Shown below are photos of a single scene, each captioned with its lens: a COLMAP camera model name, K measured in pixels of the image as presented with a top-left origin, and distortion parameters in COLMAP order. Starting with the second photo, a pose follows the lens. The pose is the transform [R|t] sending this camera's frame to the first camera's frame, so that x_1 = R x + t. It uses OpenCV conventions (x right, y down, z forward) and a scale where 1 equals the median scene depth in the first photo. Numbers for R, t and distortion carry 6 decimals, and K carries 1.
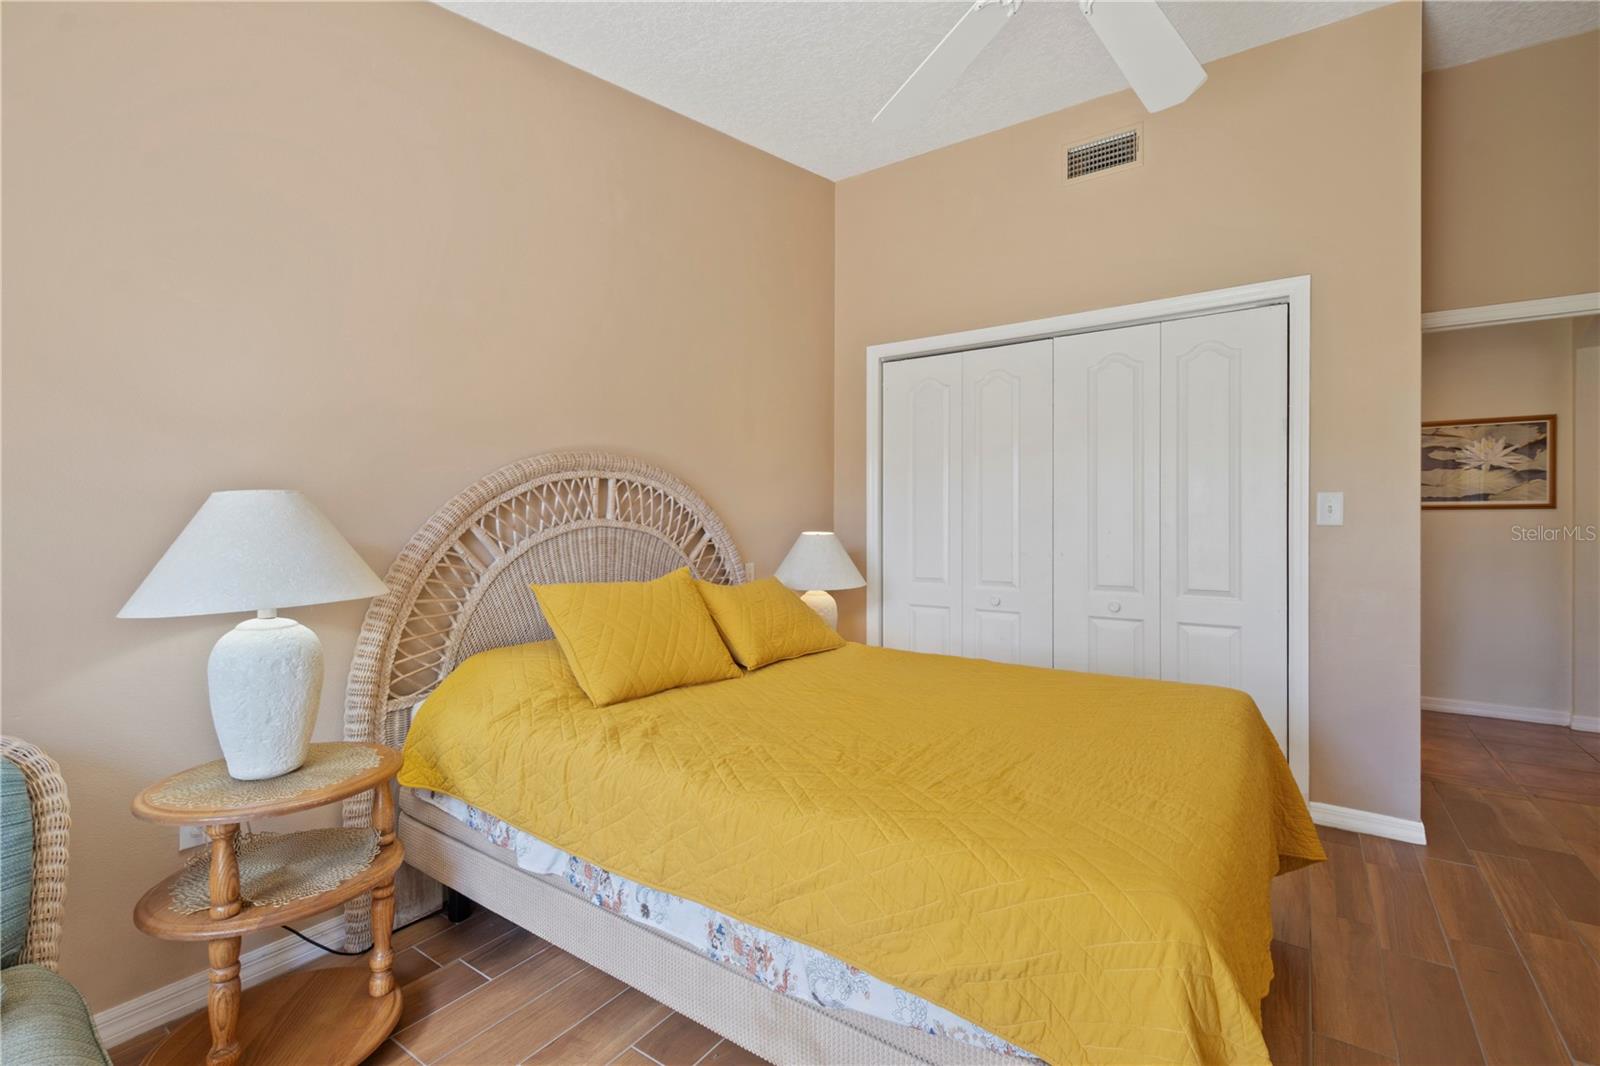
lens RADIAL K [[728.4, 0, 798.6], [0, 728.4, 529.4], [0, 0, 1]] dist [0.004708, -0.000409]
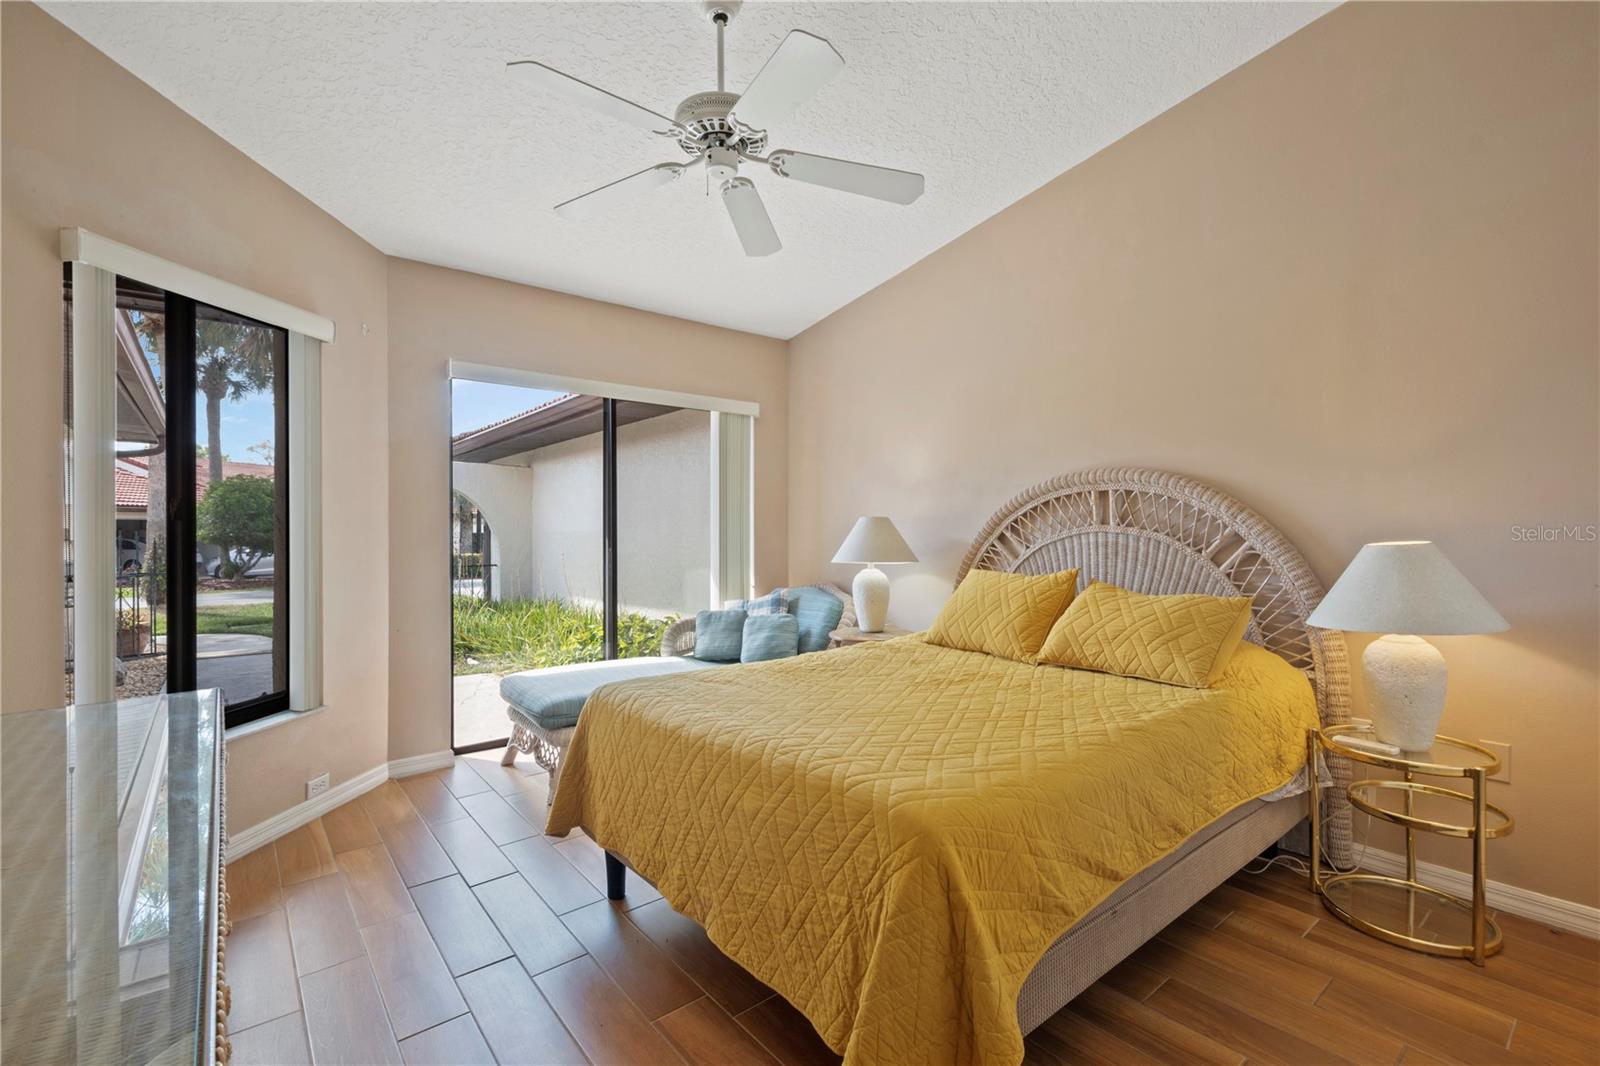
lens RADIAL K [[728.4, 0, 801.6], [0, 728.4, 532.0], [0, 0, 1]] dist [0.004708, -0.000409]
pose [[-0.279163, 0.007486, -0.960214, 1.076684], [-0.002601, 0.999960, 0.008552, -0.013715], [0.960240, 0.004885, -0.279133, 0.938670]]
